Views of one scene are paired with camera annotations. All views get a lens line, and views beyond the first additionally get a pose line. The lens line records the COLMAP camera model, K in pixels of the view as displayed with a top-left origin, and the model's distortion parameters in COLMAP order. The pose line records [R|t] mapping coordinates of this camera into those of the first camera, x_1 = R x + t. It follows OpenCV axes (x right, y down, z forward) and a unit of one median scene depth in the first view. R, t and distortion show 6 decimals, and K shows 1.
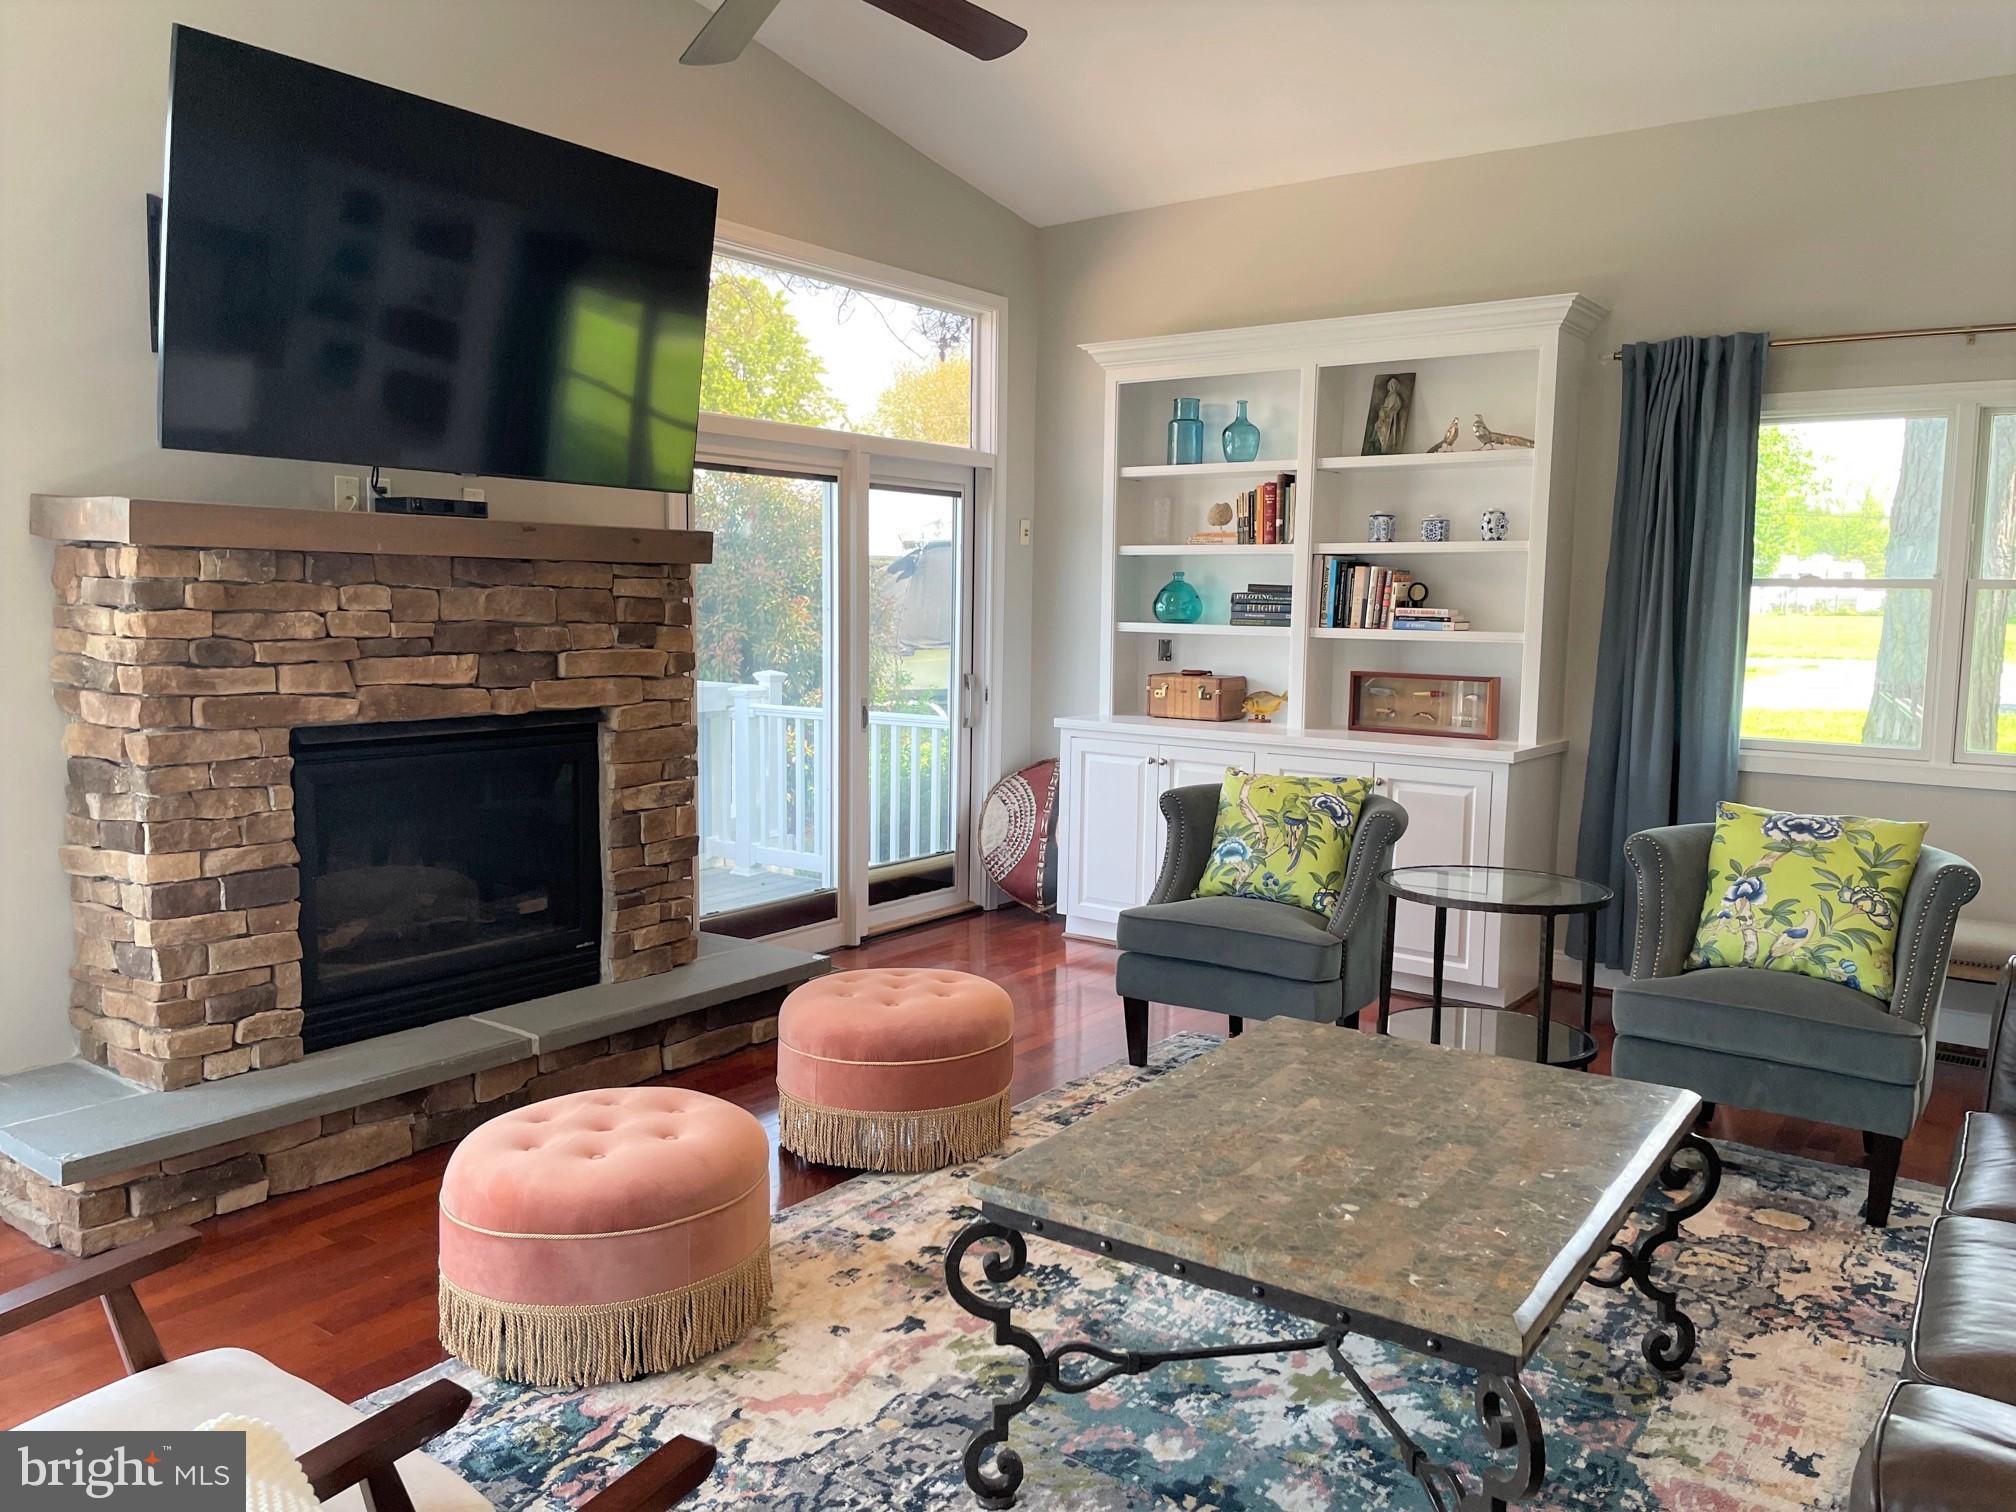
lens RADIAL K [[1522.0, 0, 1014.6], [0, 1522.0, 745.1], [0, 0, 1]] dist [0.080485, -0.103648]
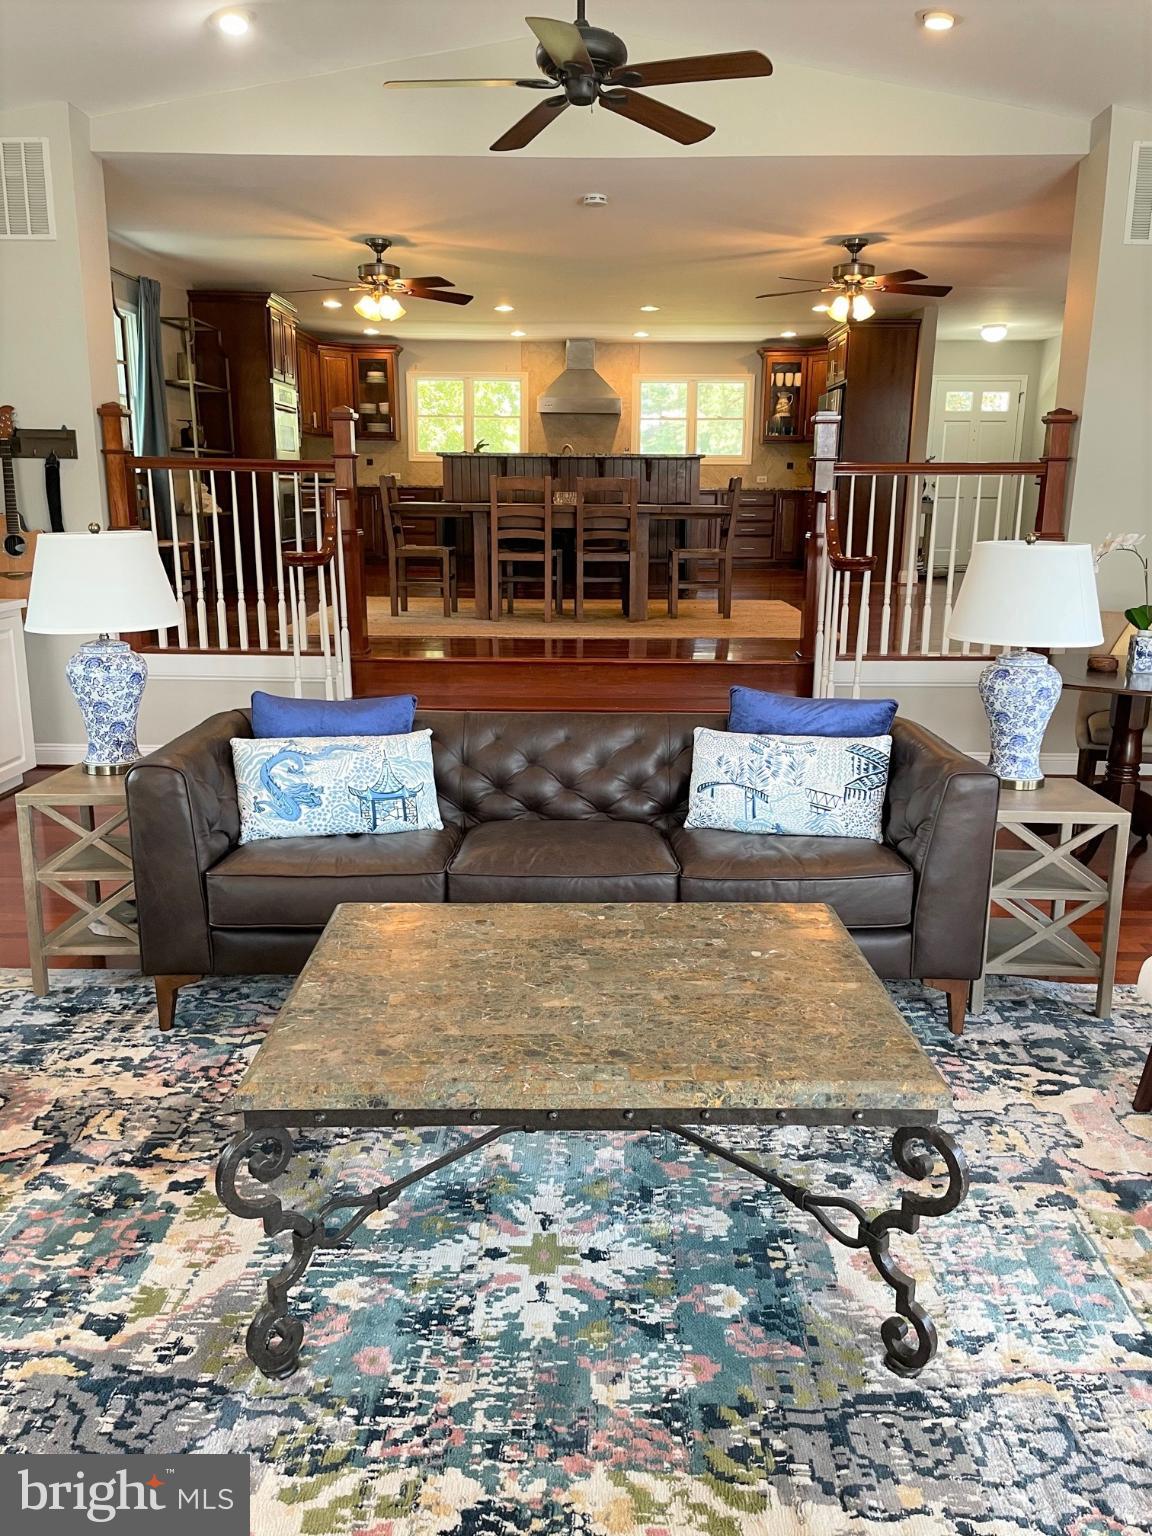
lens RADIAL K [[1159.6, 0, 585.7], [0, 1159.6, 759.9], [0, 0, 1]] dist [0.080485, -0.103648]
pose [[-0.578689, -0.202863, 0.789915, -0.261276], [0.065265, 0.953943, 0.292802, -0.097696], [-0.812933, 0.220995, -0.538796, 0.893891]]
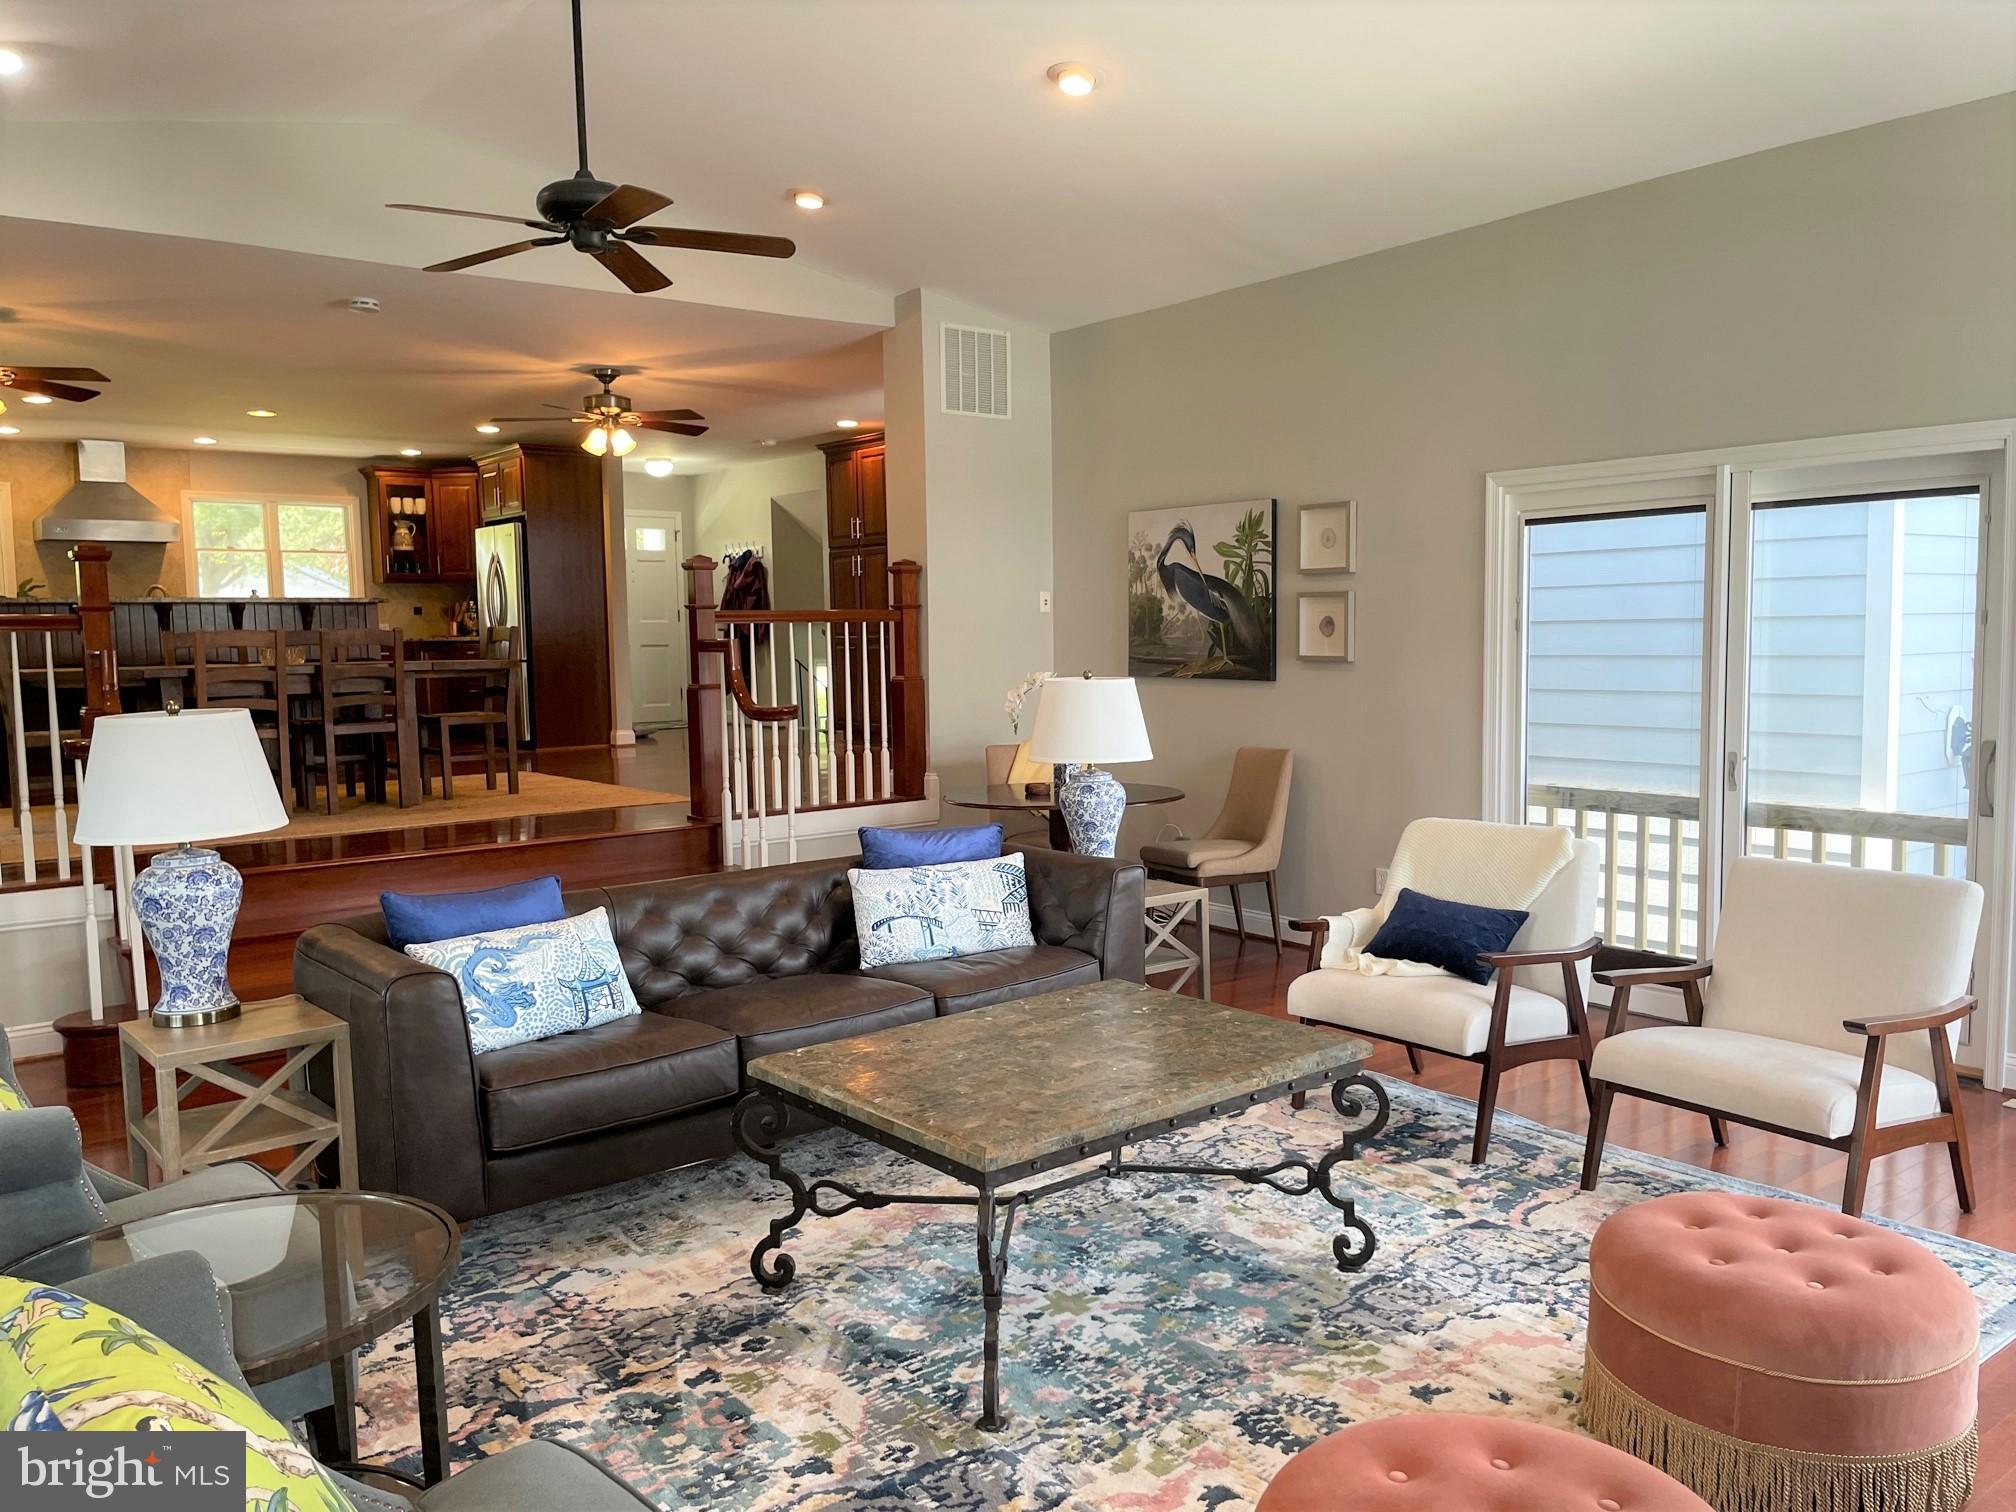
lens RADIAL K [[1522.0, 0, 1024.1], [0, 1522.0, 770.4], [0, 0, 1]] dist [0.080485, -0.103648]
pose [[-0.962743, -0.022867, 0.269448, -0.055294], [0.030094, 0.981168, 0.190796, -0.148409], [-0.268737, 0.191796, -0.943925, 1.377462]]
